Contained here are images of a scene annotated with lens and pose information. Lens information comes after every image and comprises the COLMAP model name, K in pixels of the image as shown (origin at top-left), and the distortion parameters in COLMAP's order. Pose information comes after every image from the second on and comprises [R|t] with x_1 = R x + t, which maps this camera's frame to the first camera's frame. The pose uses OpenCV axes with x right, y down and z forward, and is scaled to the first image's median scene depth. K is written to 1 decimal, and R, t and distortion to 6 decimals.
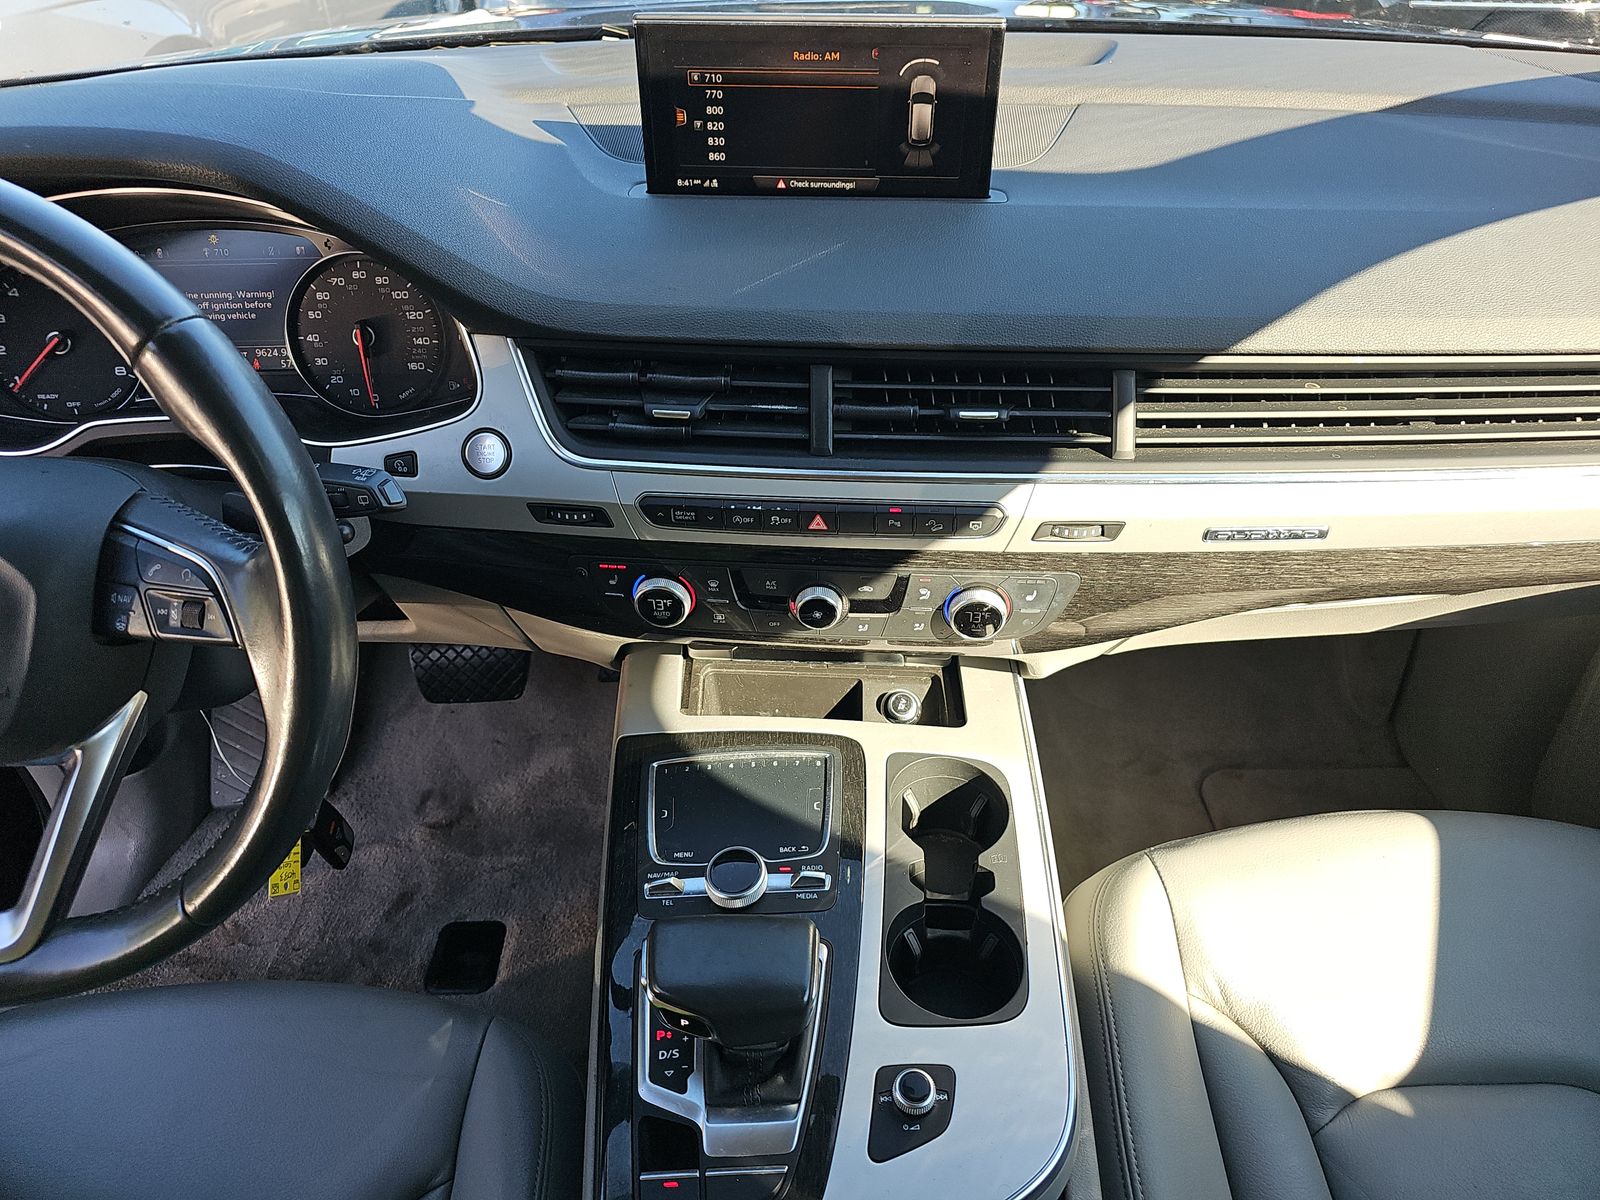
lens RADIAL K [[1059.5, 0, 789.3], [0, 1059.5, 600.8], [0, 0, 1]] dist [0.056334, -0.045282]
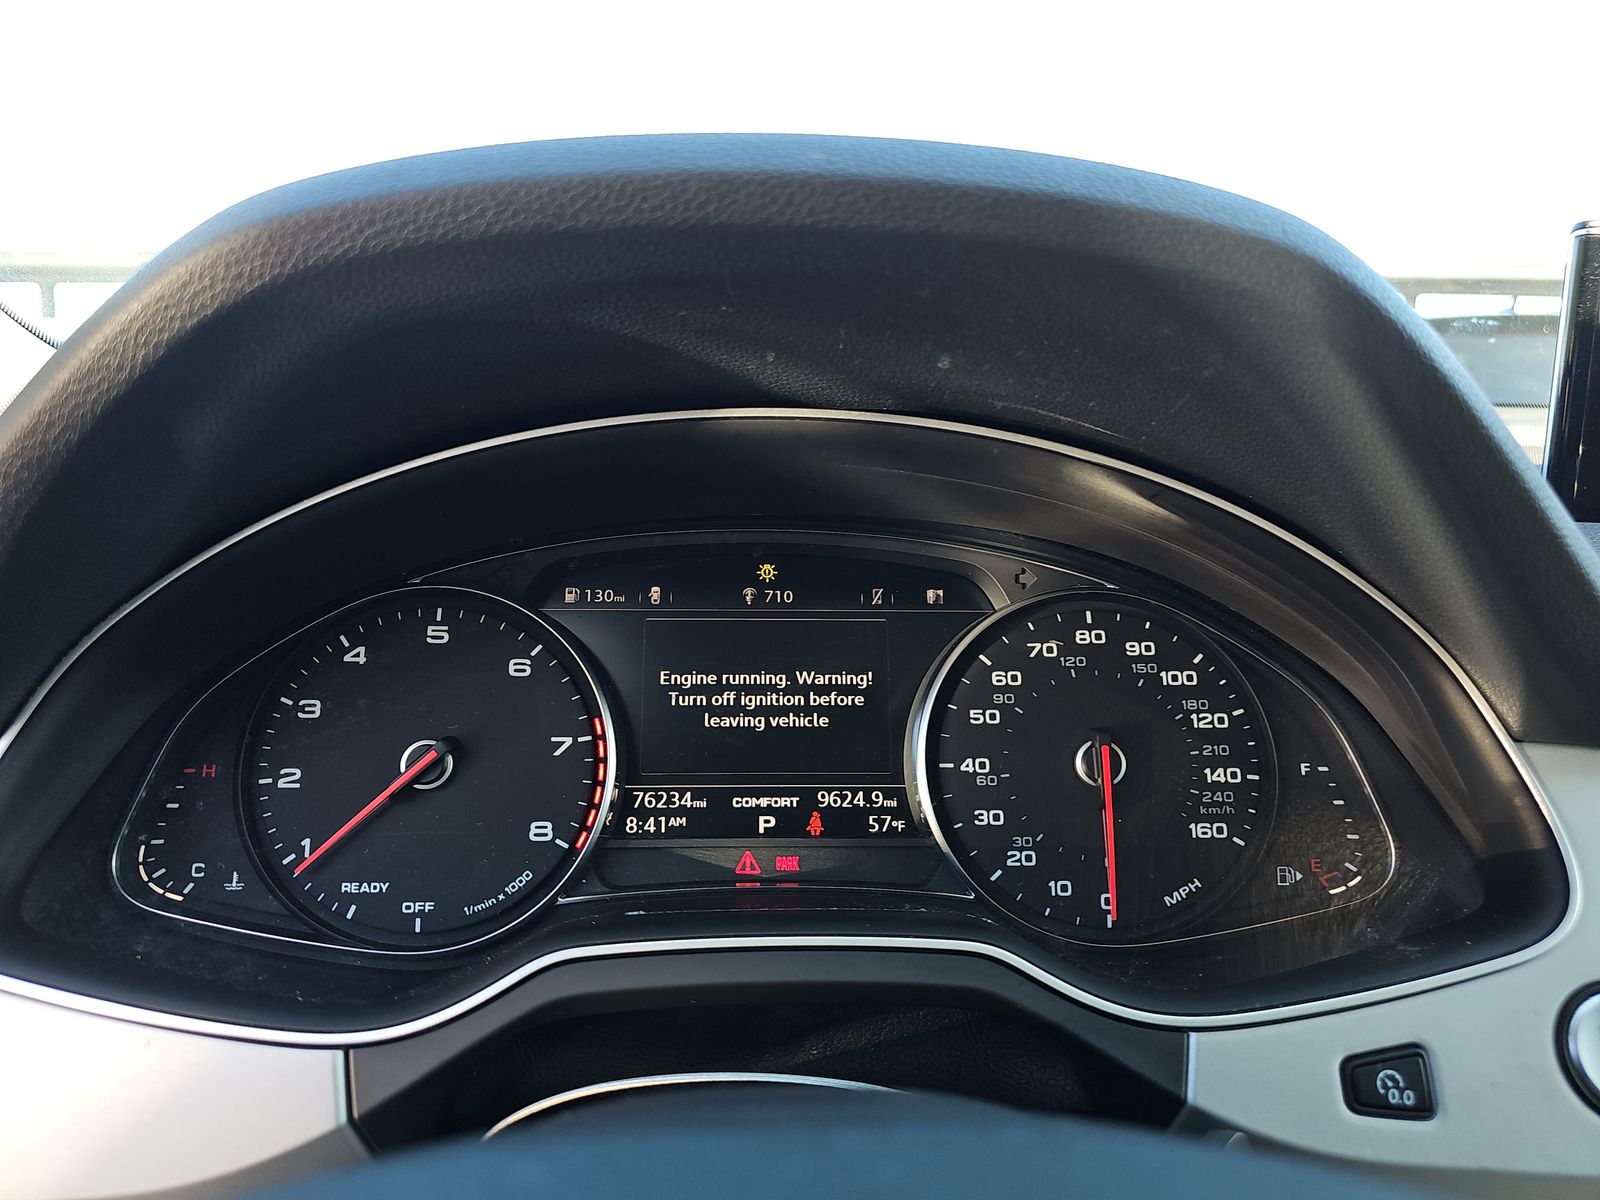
lens RADIAL K [[1133.1, 0, 783.4], [0, 1133.1, 562.2], [0, 0, 1]] dist [0.046269, -0.060696]
pose [[0.998930, 0.030623, 0.034659, -0.556818], [-0.009959, 0.874240, -0.485392, -0.086472], [-0.045164, 0.484527, 0.873609, 0.548509]]
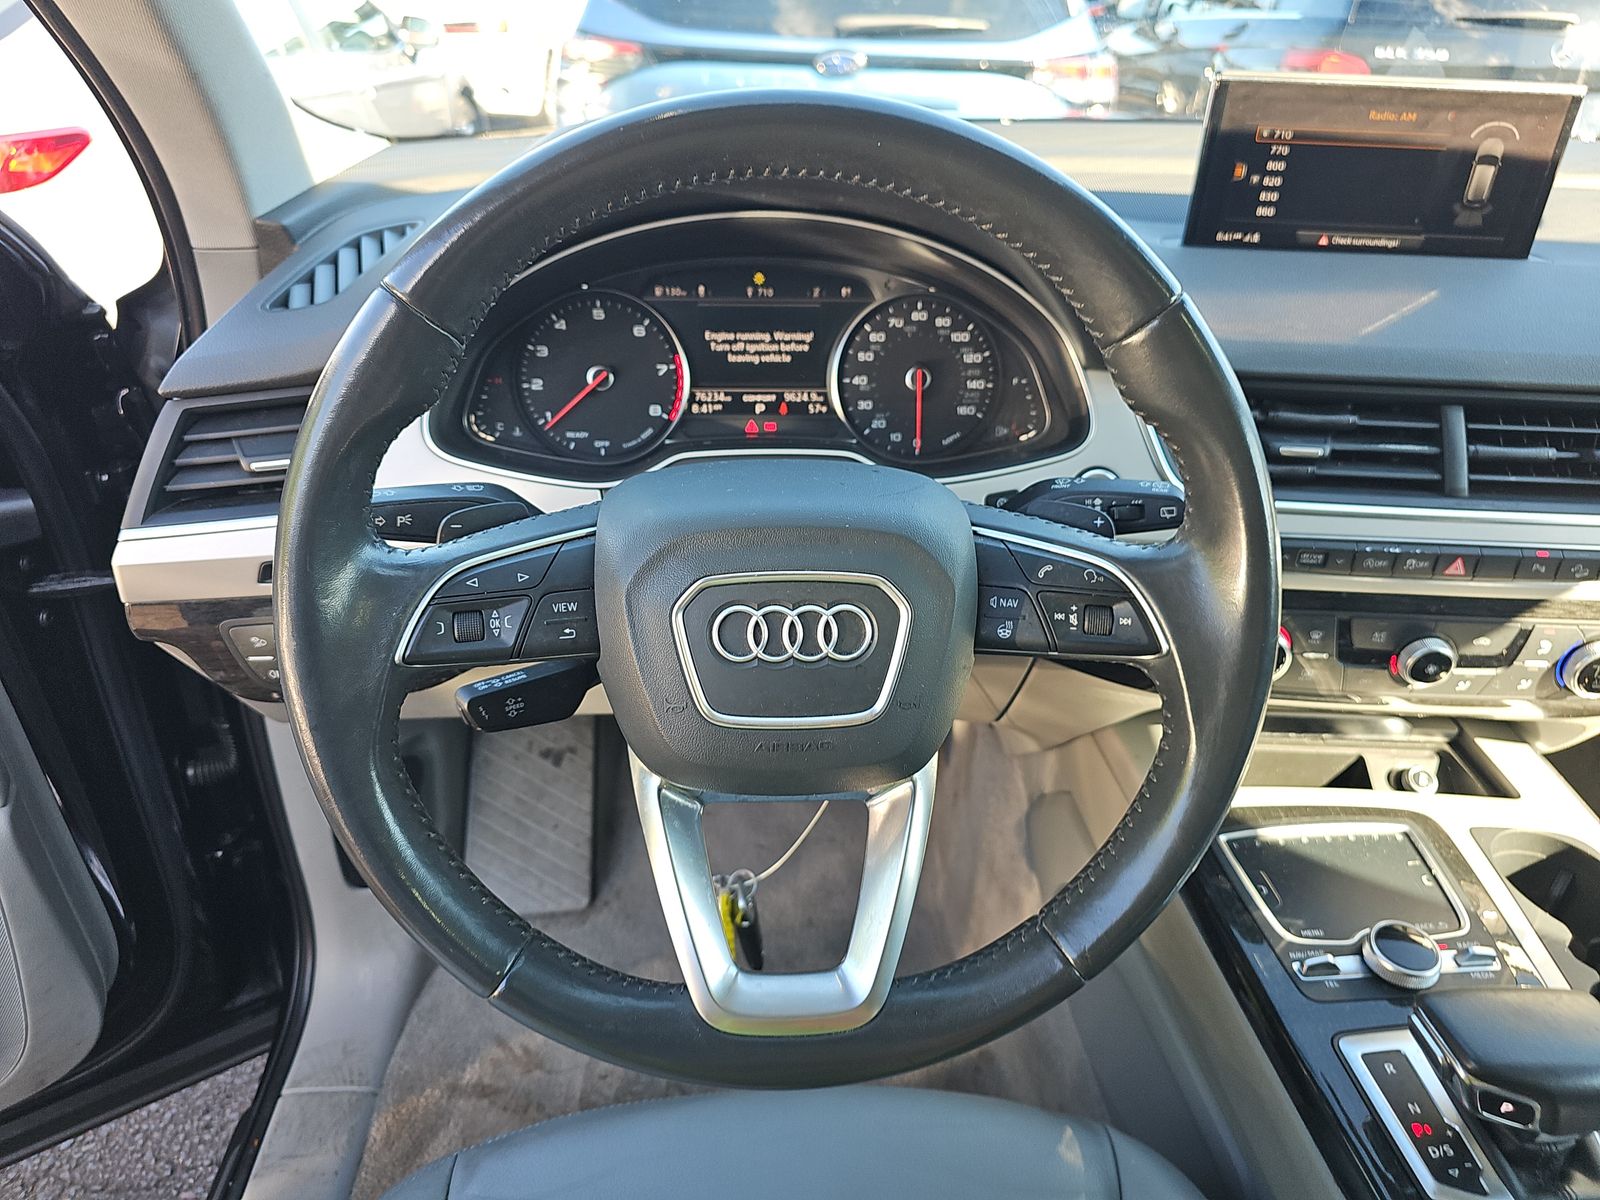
lens RADIAL K [[1059.5, 0, 789.3], [0, 1059.5, 600.8], [0, 0, 1]] dist [0.056334, -0.045282]
pose [[0.997307, 0.012110, 0.072338, -0.585388], [-0.002631, 0.991548, -0.129715, 0.075387], [-0.073298, 0.129175, 0.988909, 0.091899]]
